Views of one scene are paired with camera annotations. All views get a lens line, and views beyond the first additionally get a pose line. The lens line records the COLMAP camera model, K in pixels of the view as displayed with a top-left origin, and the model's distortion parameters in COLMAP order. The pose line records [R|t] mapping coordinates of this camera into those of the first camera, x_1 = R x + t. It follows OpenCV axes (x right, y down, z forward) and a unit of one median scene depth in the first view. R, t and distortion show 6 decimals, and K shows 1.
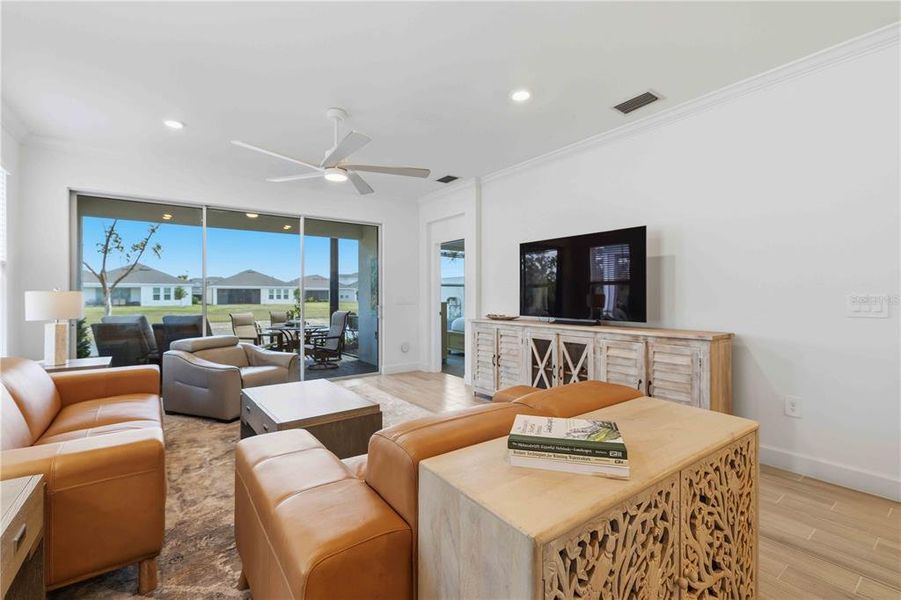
lens RADIAL K [[393.7, 0, 444.1], [0, 393.7, 294.3], [0, 0, 1]] dist [0.002107, 0.001648]
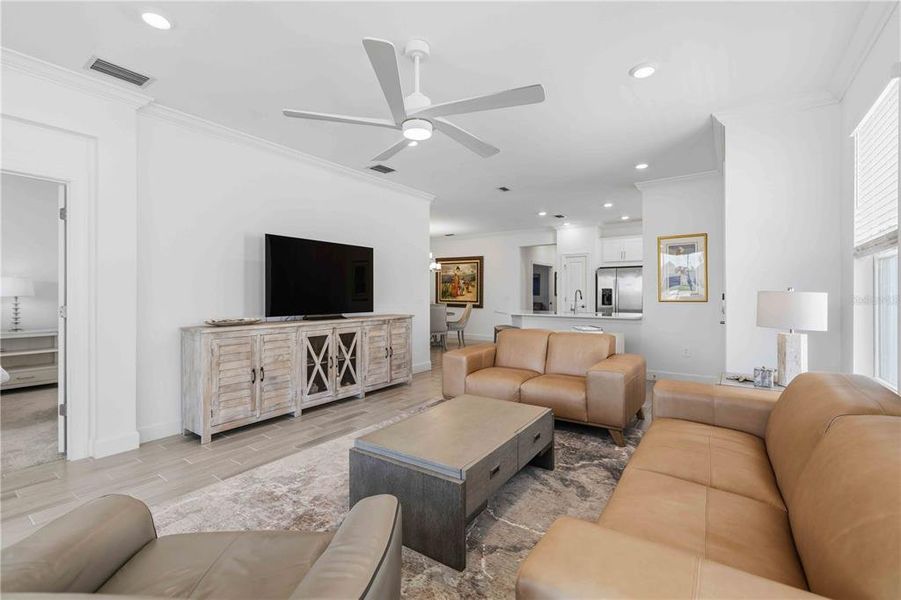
lens RADIAL K [[393.7, 0, 454.9], [0, 393.7, 296.7], [0, 0, 1]] dist [0.002107, 0.001648]
pose [[-0.338663, -0.002849, 0.940903, -0.625741], [-0.002069, 0.999995, 0.002283, 0.005083], [-0.940905, -0.001174, -0.338667, 0.741624]]
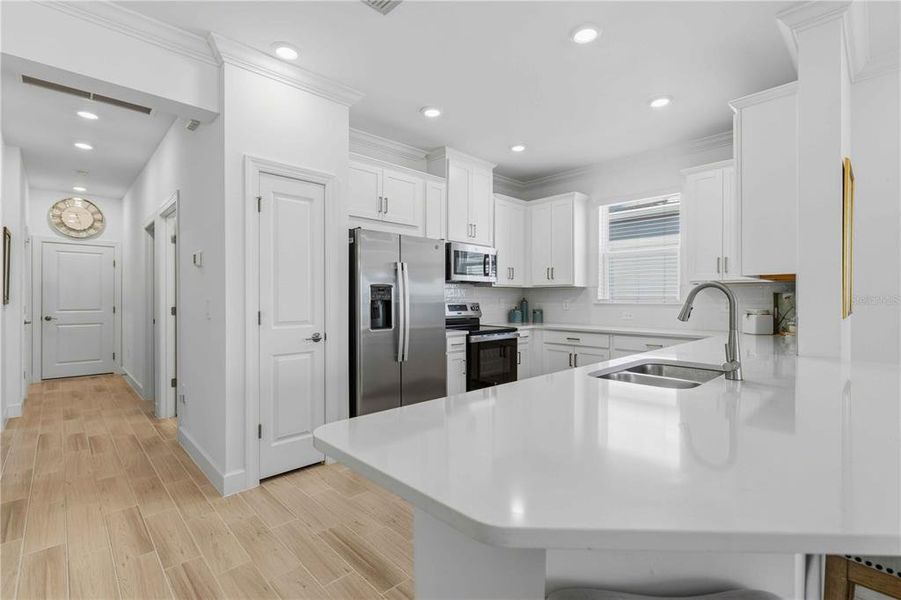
lens RADIAL K [[405.0, 0, 450.2], [0, 405.0, 299.2], [0, 0, 1]] dist [0.002612, 0.000757]
pose [[-0.989359, 0.003268, -0.145457, 0.637437], [0.003462, 0.999993, -0.001079, -0.002065], [0.145453, -0.001571, -0.989364, 0.253877]]
